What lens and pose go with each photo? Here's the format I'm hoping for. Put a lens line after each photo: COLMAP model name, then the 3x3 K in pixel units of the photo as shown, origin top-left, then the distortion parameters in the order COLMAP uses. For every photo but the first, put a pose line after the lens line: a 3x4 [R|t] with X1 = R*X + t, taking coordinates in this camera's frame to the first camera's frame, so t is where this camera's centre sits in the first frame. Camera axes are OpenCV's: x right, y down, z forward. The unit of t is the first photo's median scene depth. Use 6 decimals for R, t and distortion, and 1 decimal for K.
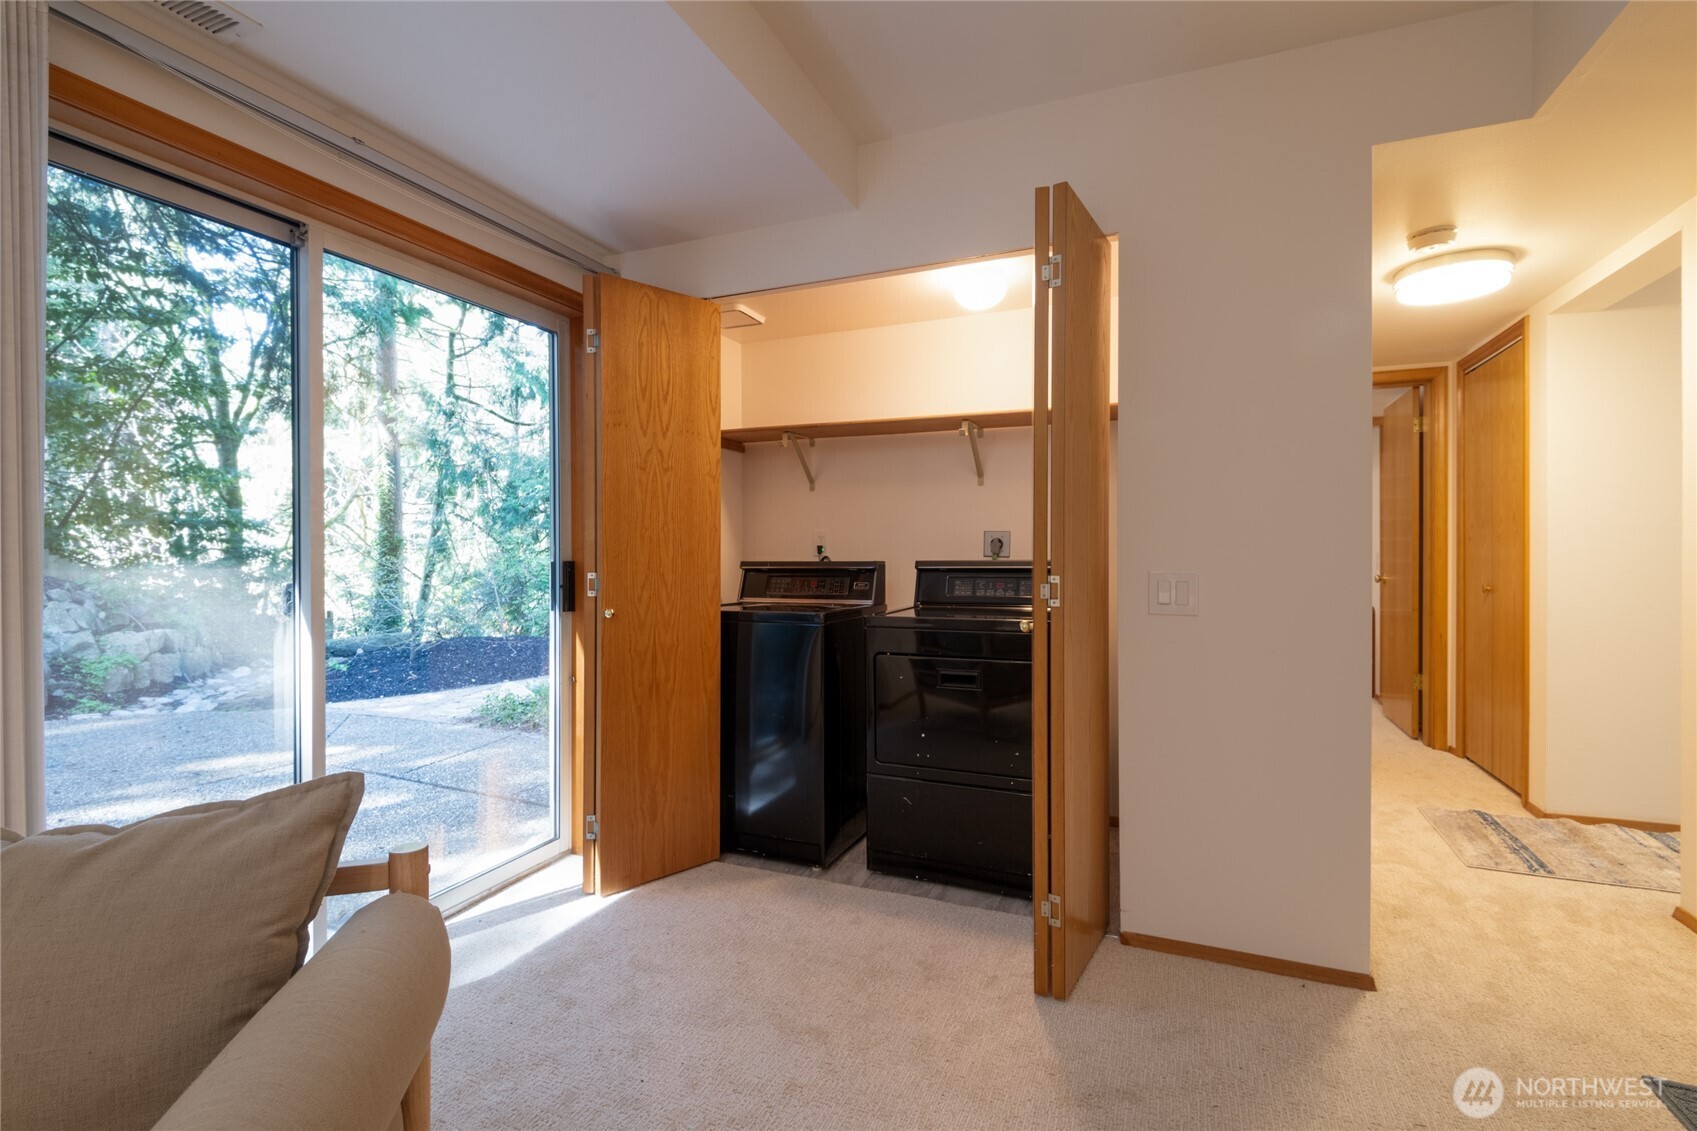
lens RADIAL K [[763.0, 0, 852.6], [0, 763.0, 559.0], [0, 0, 1]] dist [0.032517, -0.020176]
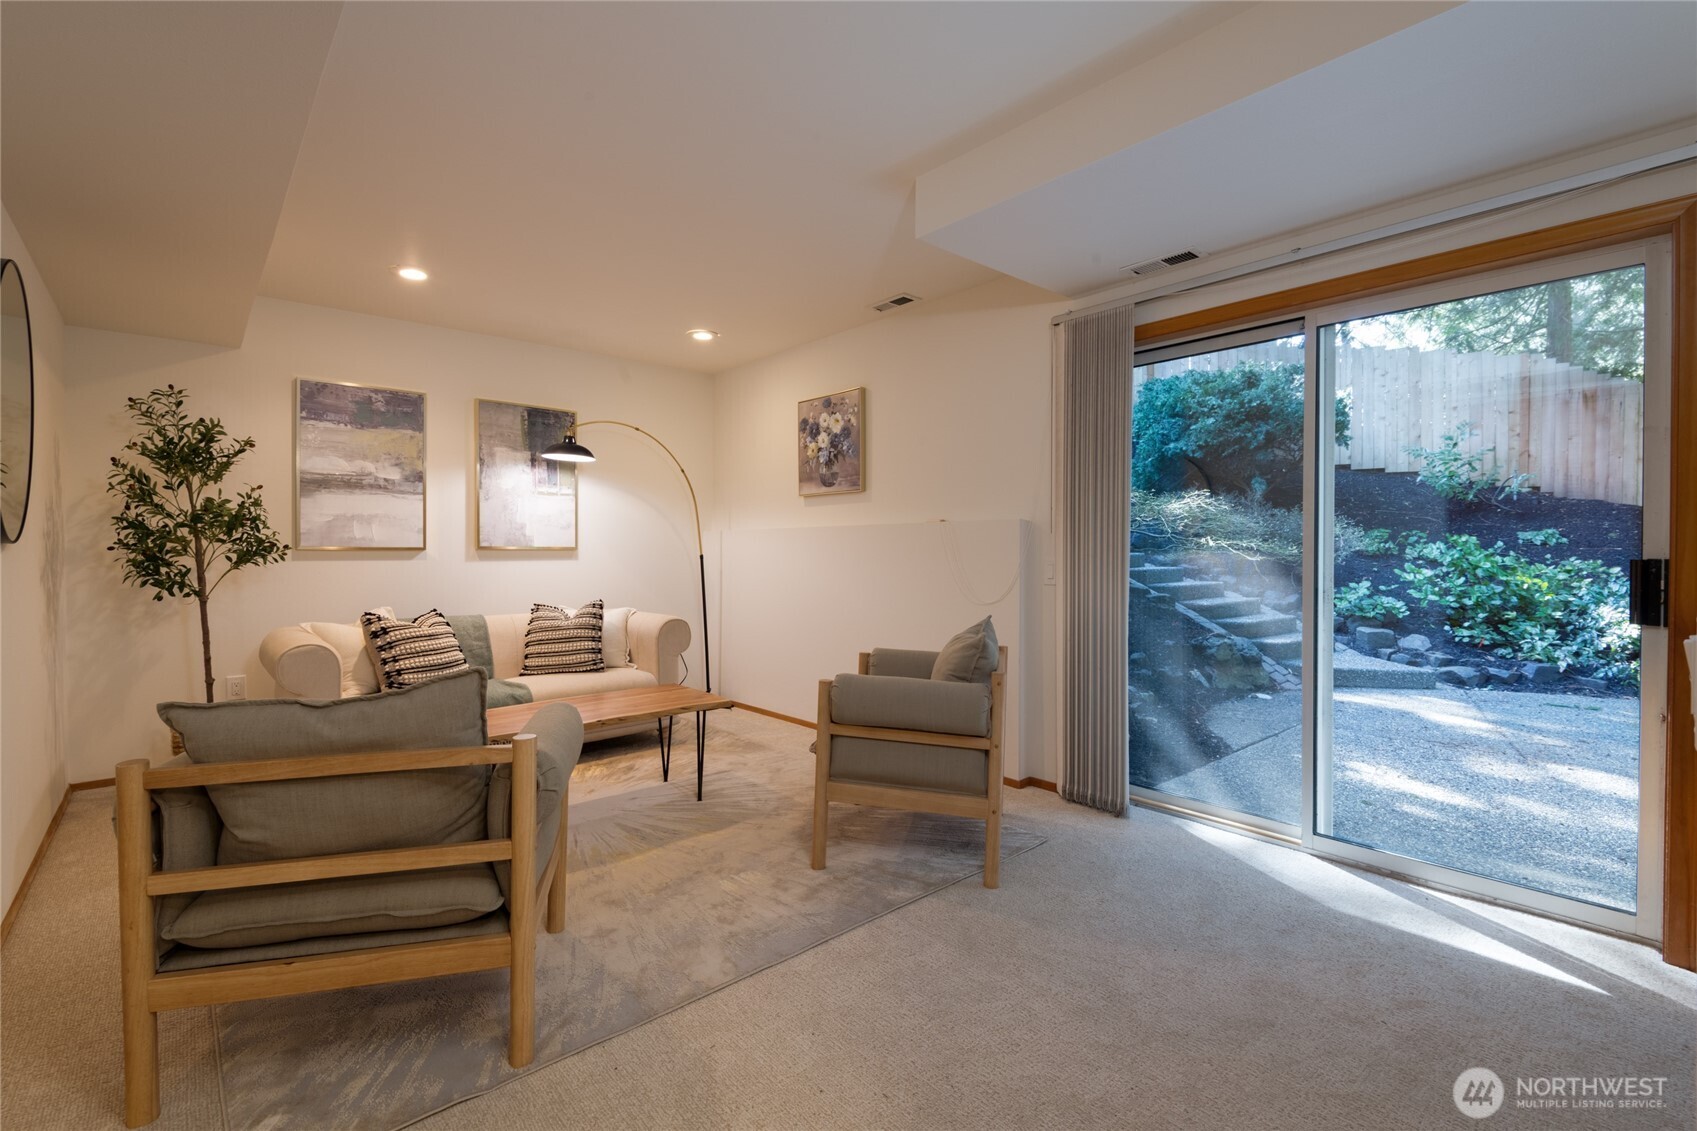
lens RADIAL K [[763.0, 0, 852.6], [0, 763.0, 559.0], [0, 0, 1]] dist [0.032517, -0.020176]
pose [[-0.433814, 0.007123, -0.900974, 0.755438], [-0.007339, 0.999908, 0.011439, 0.001067], [0.900973, 0.011574, -0.433722, 0.707058]]
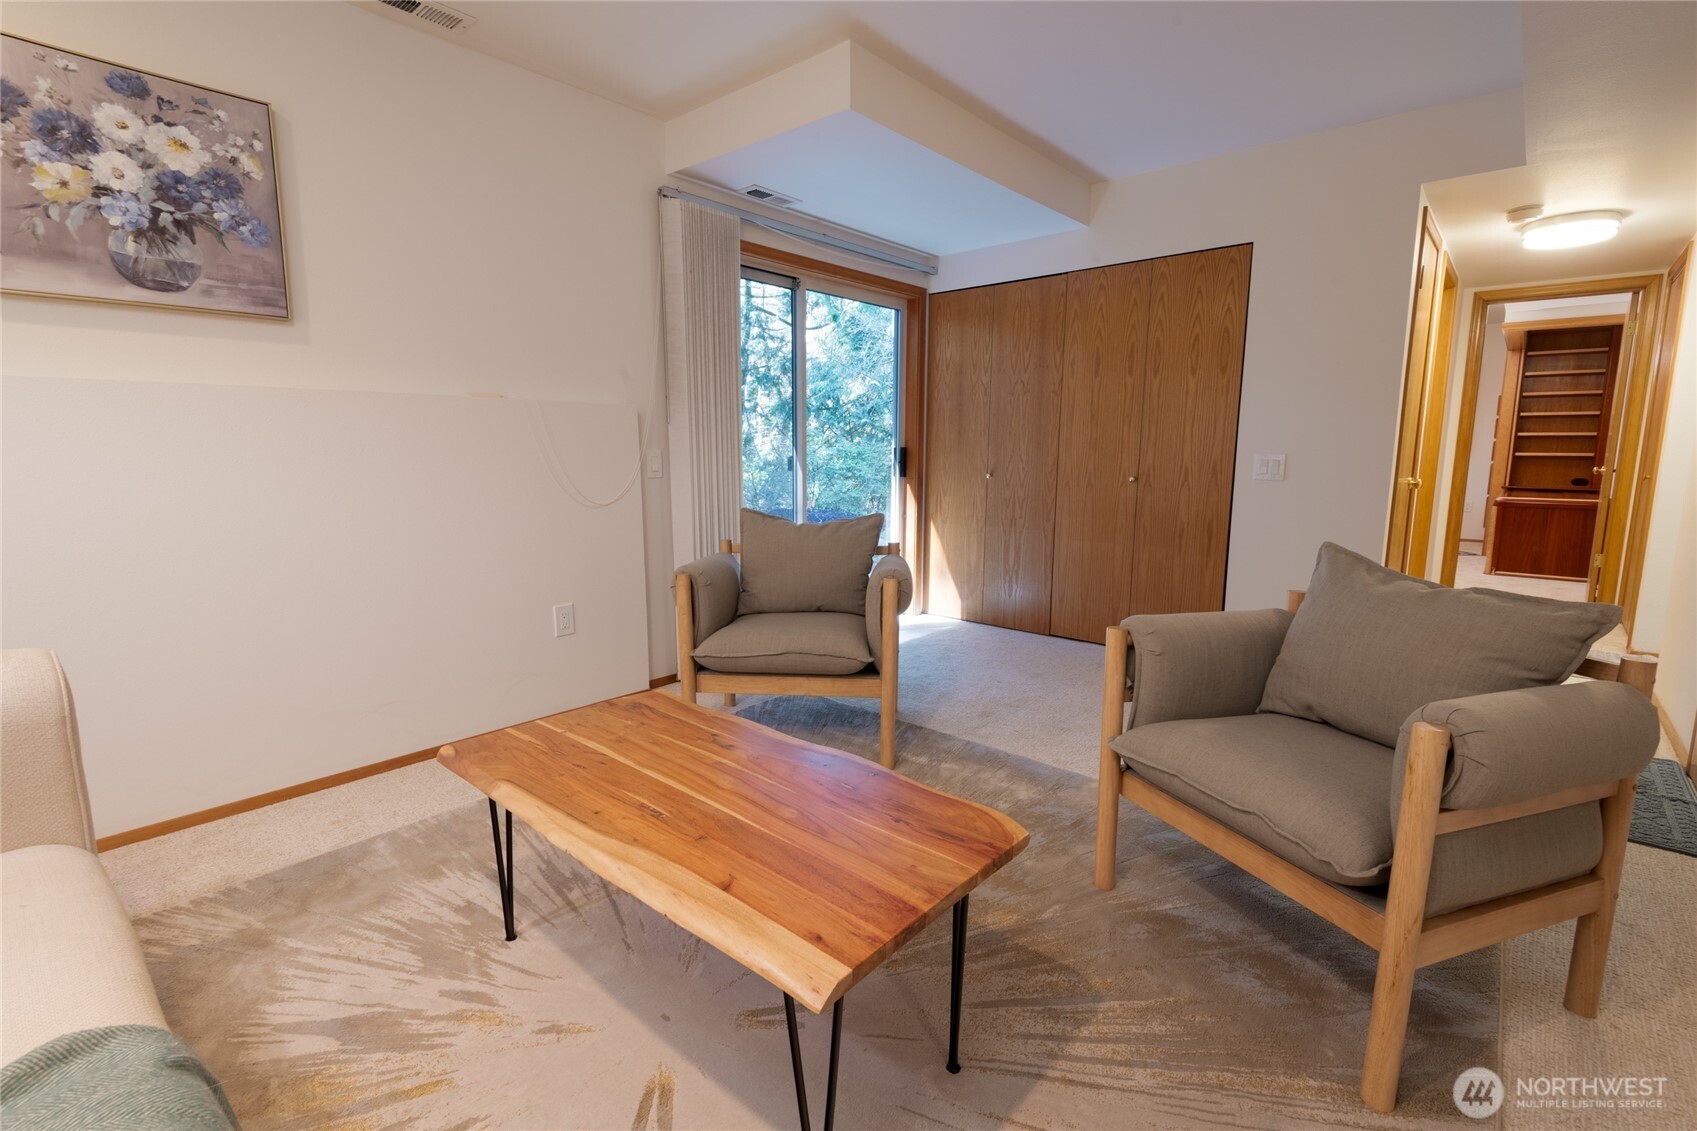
lens RADIAL K [[763.0, 0, 852.6], [0, 763.0, 559.0], [0, 0, 1]] dist [0.032517, -0.020176]
pose [[0.949127, 0.051691, -0.310621, 0.073413], [-0.007772, 0.989980, 0.140996, 0.010239], [0.314797, -0.131409, 0.940018, -0.768129]]
